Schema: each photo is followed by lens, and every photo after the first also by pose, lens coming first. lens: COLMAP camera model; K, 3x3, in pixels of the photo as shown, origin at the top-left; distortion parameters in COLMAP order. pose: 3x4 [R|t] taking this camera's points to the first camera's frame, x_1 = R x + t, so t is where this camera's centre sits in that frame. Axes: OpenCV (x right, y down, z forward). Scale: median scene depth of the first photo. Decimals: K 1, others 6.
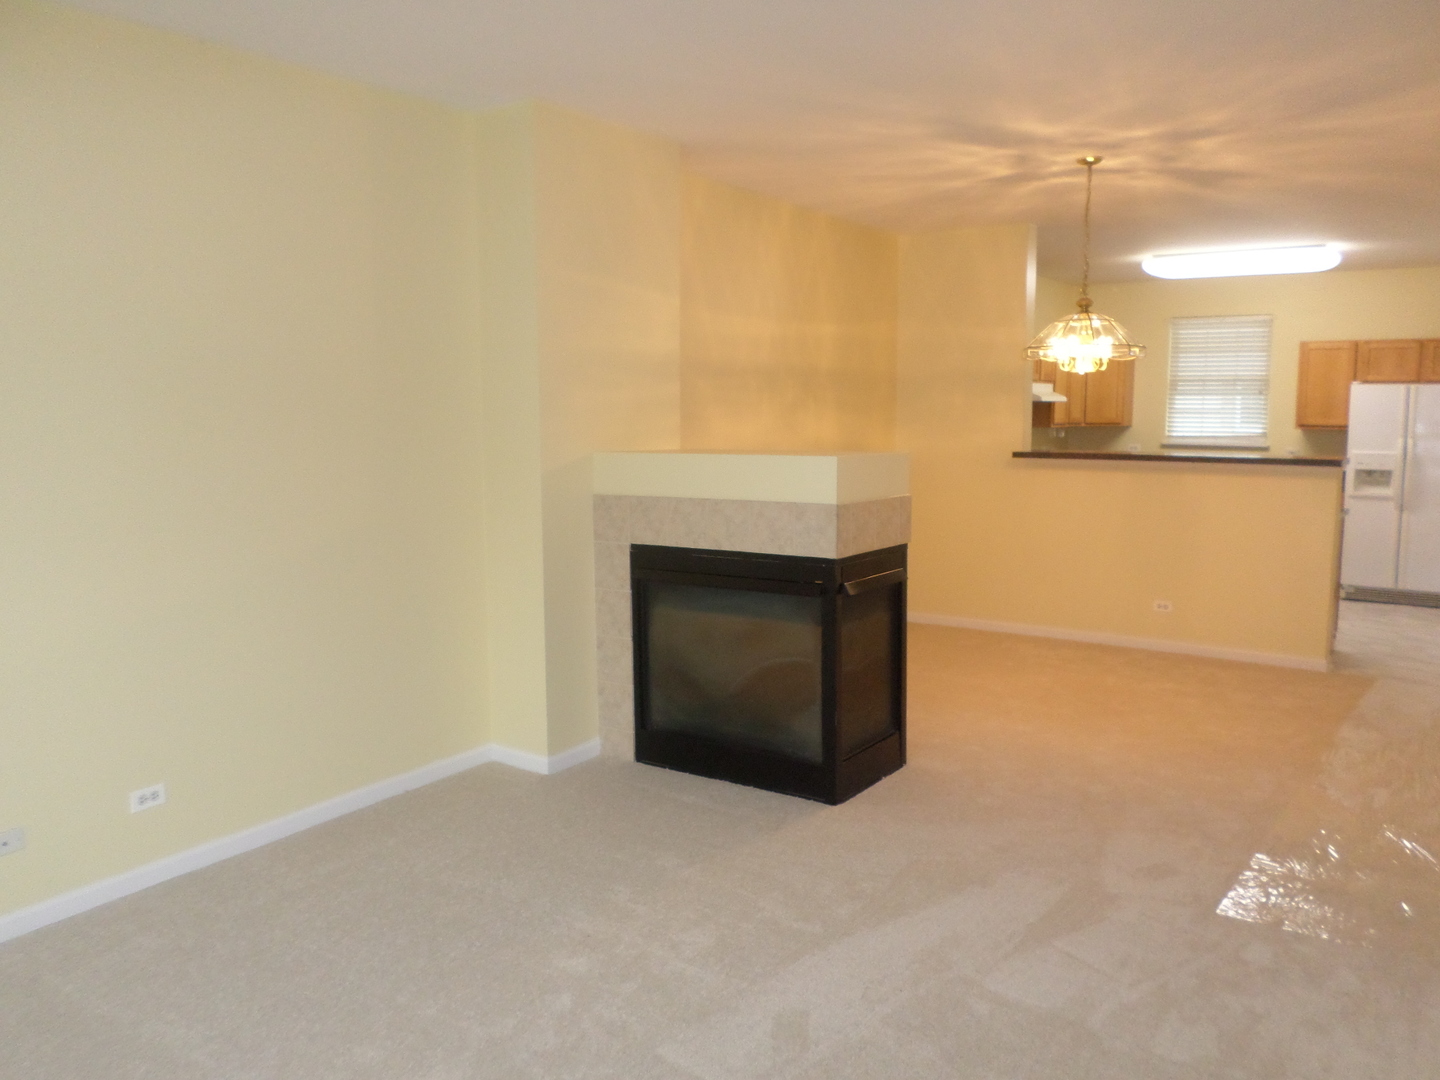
lens RADIAL K [[1216.1, 0, 724.6], [0, 1216.1, 543.0], [0, 0, 1]] dist [-0.005116, -0.006166]
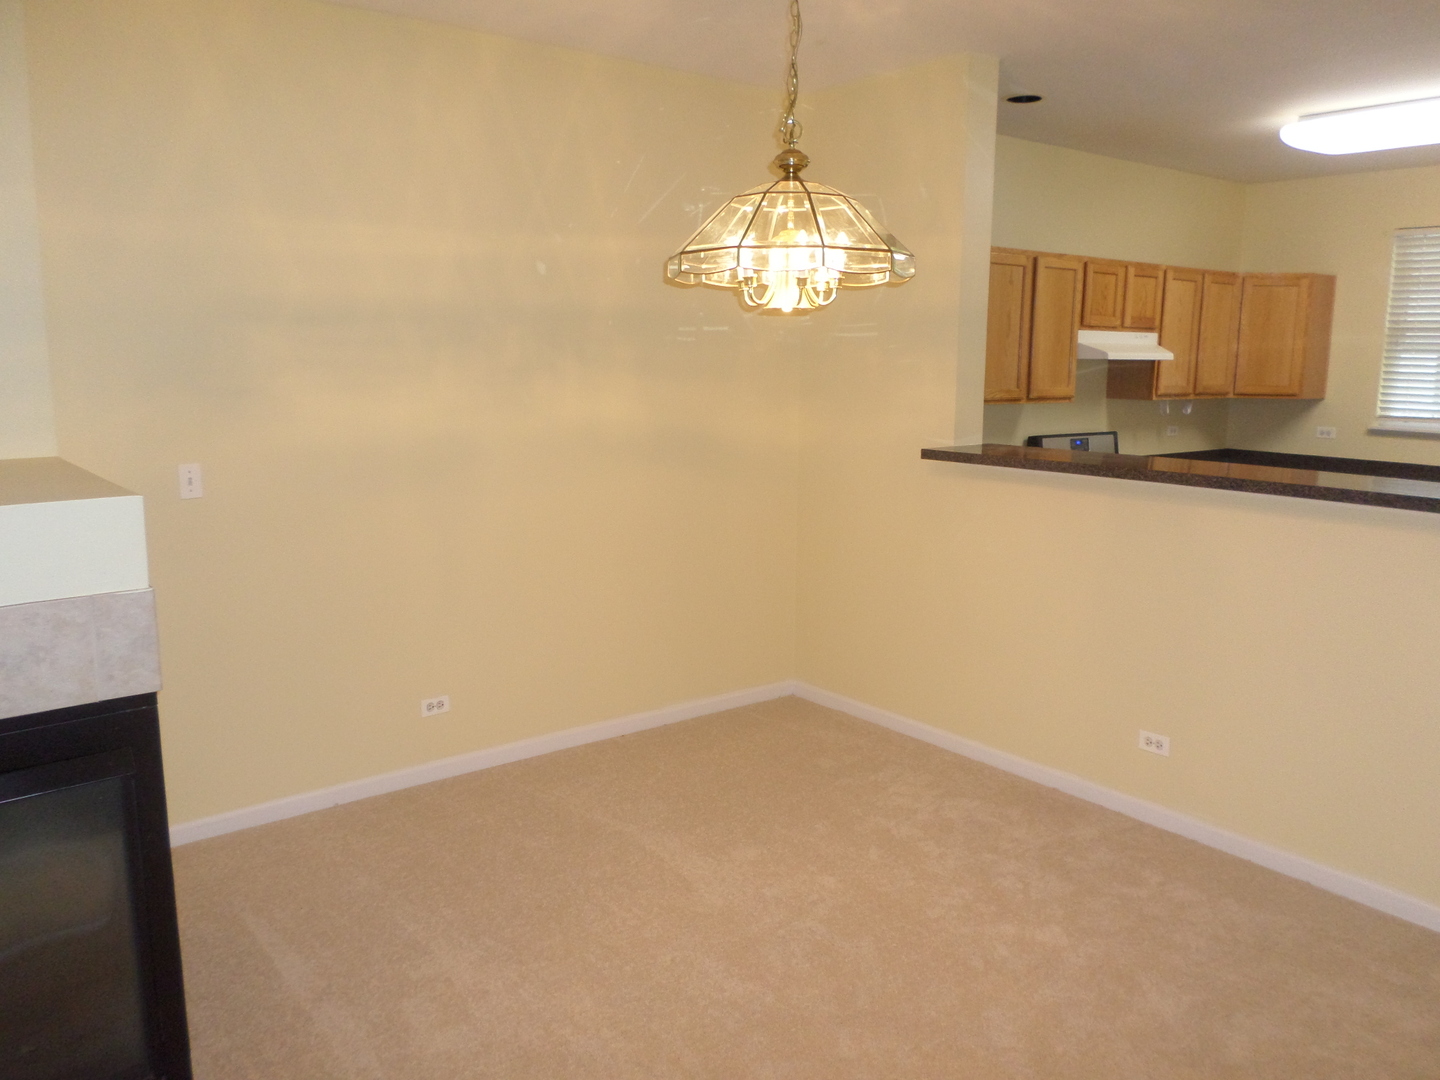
lens RADIAL K [[1107.4, 0, 716.4], [0, 1107.4, 542.5], [0, 0, 1]] dist [-0.042770, 0.003864]
pose [[0.931961, 0.068239, -0.356078, 0.251577], [-0.046744, 0.996546, 0.068636, -0.045561], [0.359532, -0.047321, 0.931932, 0.342097]]
